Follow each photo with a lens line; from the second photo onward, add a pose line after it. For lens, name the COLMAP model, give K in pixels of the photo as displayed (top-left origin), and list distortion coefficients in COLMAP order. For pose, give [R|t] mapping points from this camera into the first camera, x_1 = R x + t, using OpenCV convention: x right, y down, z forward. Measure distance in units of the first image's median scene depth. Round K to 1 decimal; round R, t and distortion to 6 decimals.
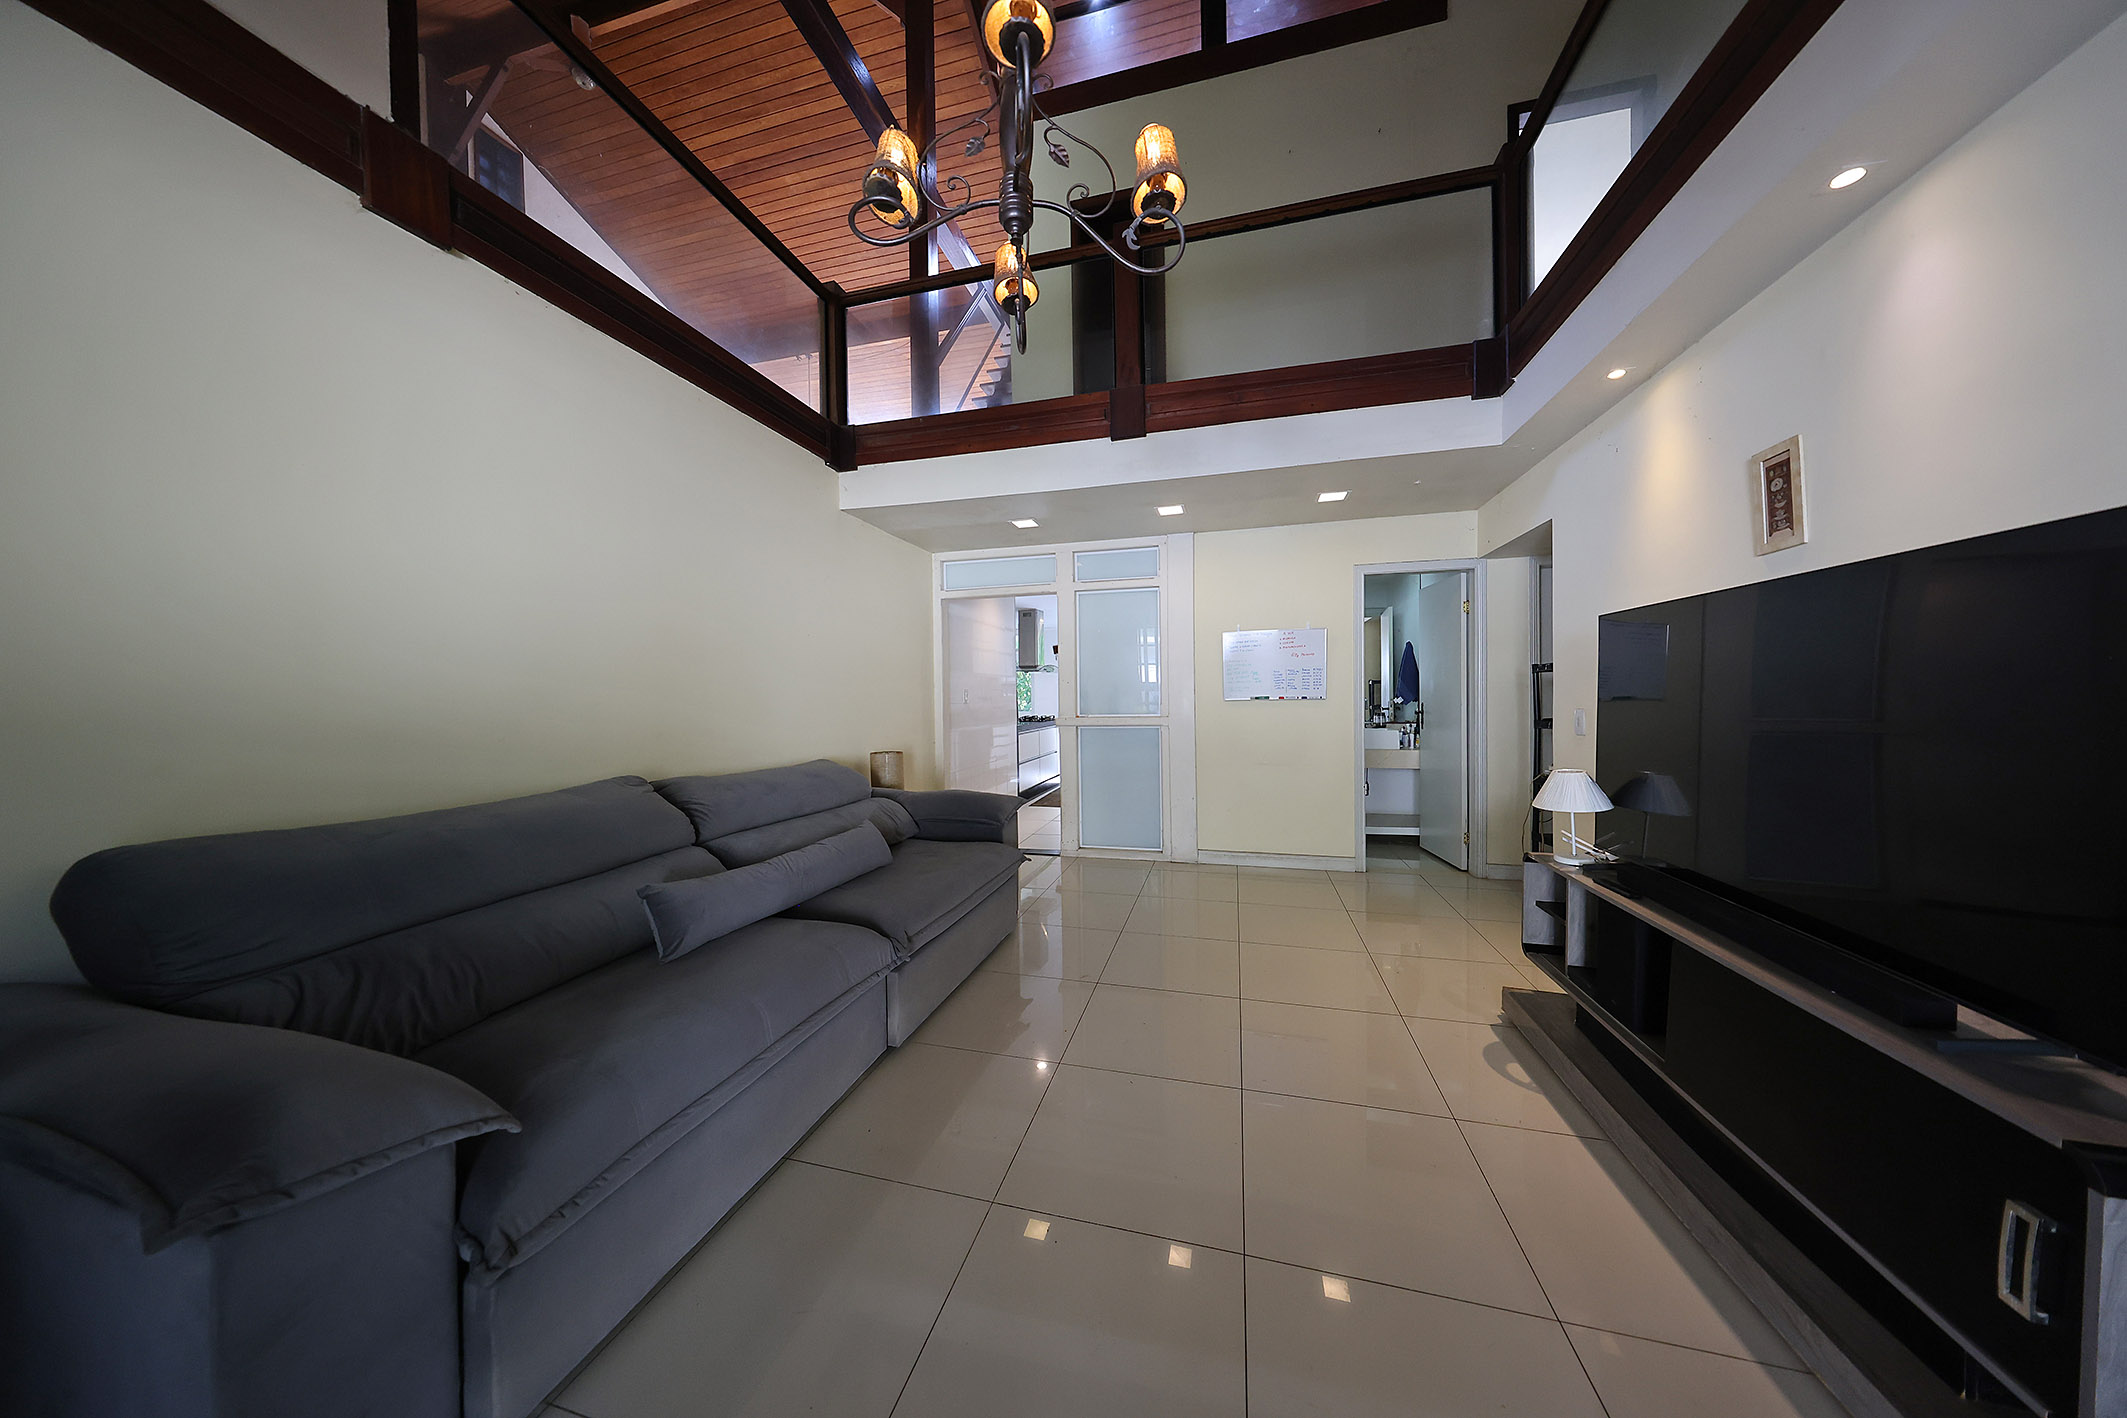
lens RADIAL K [[629.7, 0, 1063.5], [0, 629.7, 709.0], [0, 0, 1]] dist [-0.000686, 0.000037]
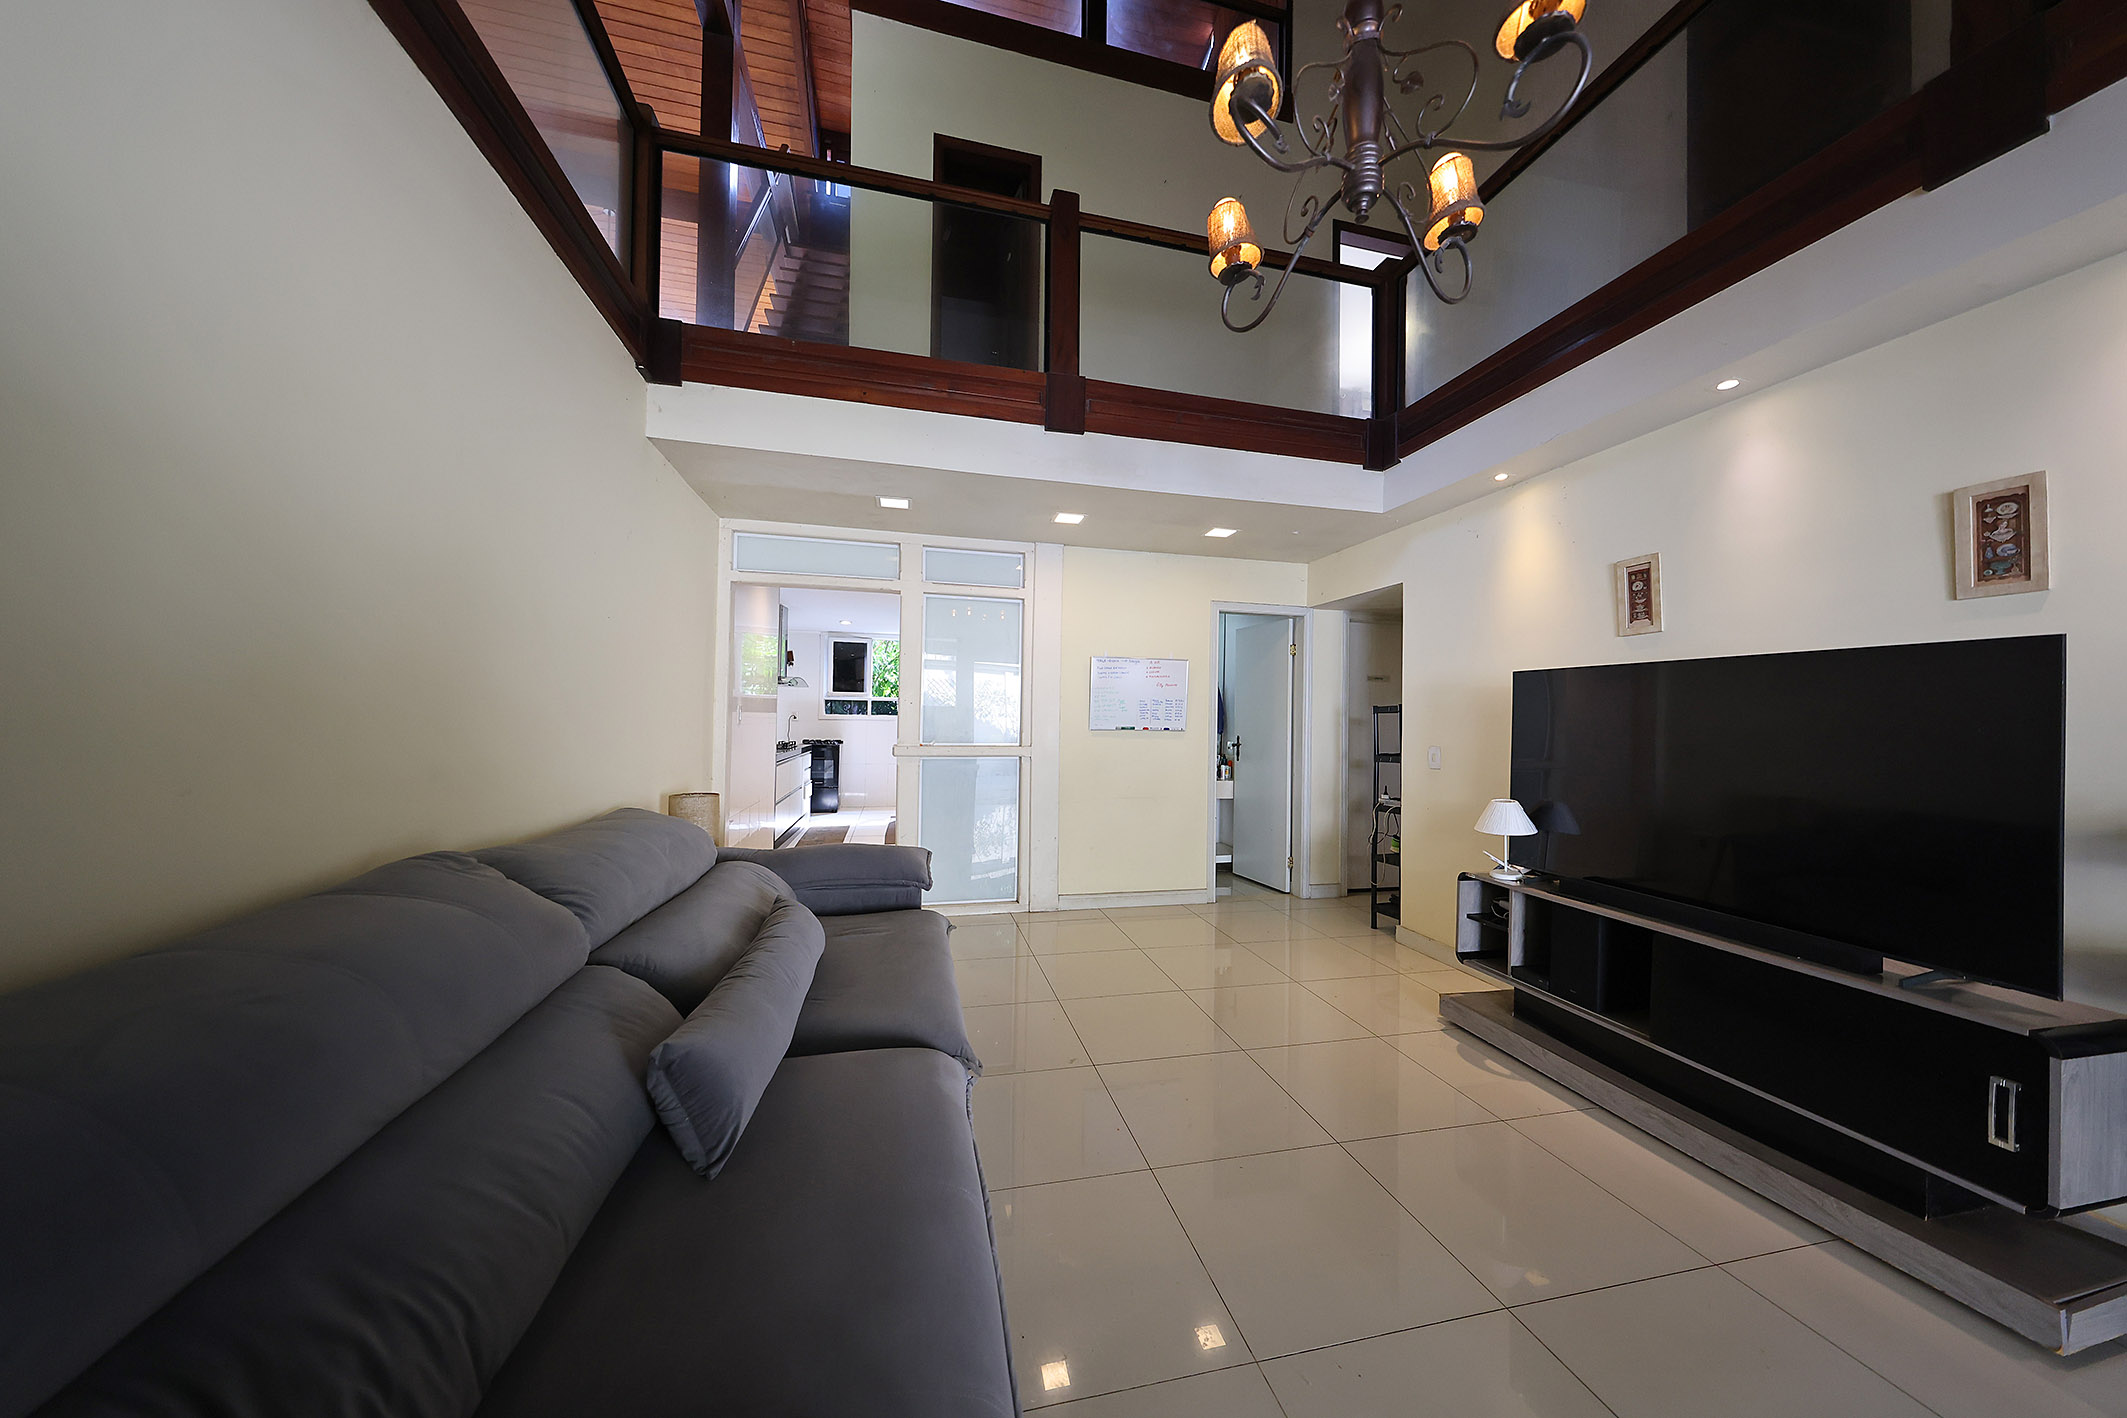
lens RADIAL K [[707.6, 0, 1063.5], [0, 707.6, 709.0], [0, 0, 1]] dist [0.005938, -0.000211]
pose [[0.875571, 0.037739, 0.481612, -0.511562], [-0.021085, 0.998979, -0.039947, -0.003012], [-0.482628, 0.024822, 0.875473, 0.197219]]
